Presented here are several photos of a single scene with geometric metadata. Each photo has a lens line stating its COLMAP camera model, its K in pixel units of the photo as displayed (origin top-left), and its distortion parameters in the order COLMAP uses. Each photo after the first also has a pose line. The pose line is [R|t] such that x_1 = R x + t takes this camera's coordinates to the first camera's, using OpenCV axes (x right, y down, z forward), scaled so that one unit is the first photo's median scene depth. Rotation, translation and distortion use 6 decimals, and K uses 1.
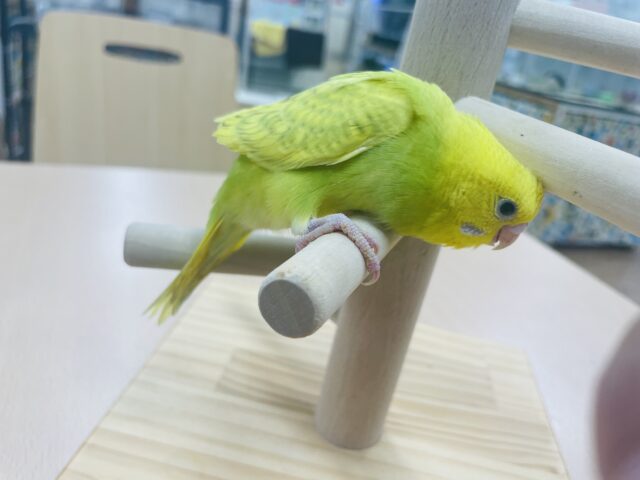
lens RADIAL K [[487.9, 0, 318.6], [0, 487.9, 252.6], [0, 0, 1]] dist [0.005890, -0.085711]
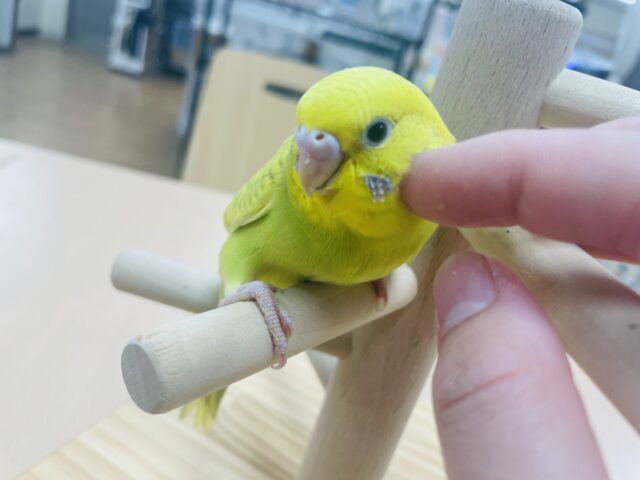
lens RADIAL K [[476.0, 0, 338.1], [0, 476.0, 256.7], [0, 0, 1]] dist [-0.004982, -0.081625]
pose [[0.956785, 0.183951, -0.225219, 0.303710], [-0.204093, 0.976483, -0.069478, -0.076647], [0.207142, 0.112442, 0.971828, 0.155538]]
